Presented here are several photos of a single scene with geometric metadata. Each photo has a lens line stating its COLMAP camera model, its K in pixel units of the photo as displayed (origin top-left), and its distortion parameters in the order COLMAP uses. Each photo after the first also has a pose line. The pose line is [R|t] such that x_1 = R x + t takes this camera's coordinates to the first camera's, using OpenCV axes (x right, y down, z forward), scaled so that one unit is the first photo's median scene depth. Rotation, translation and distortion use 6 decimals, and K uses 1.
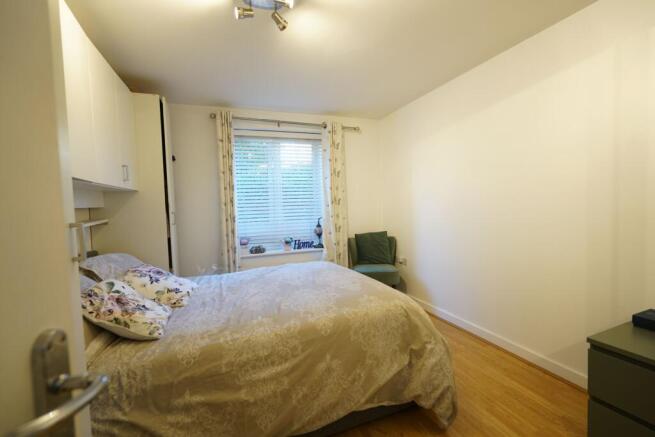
lens RADIAL K [[297.0, 0, 324.2], [0, 297.0, 216.7], [0, 0, 1]] dist [-0.000296, 0.000598]
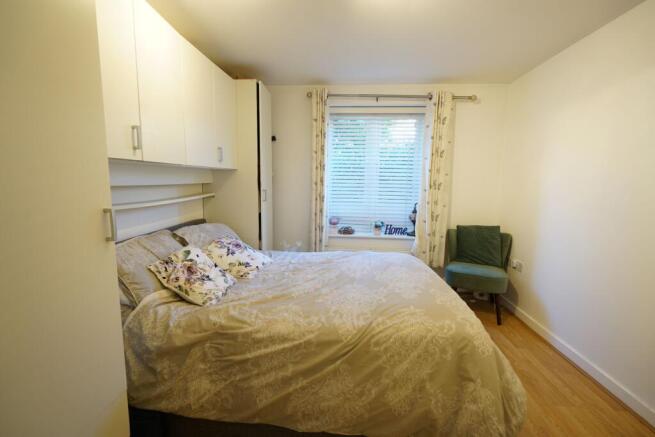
lens RADIAL K [[297.0, 0, 324.2], [0, 297.0, 216.7], [0, 0, 1]] dist [-0.000296, 0.000598]
pose [[0.909122, 0.096837, -0.405117, 0.111856], [-0.060964, 0.993061, 0.100568, -0.032012], [0.412045, -0.066731, 0.908717, 0.075271]]
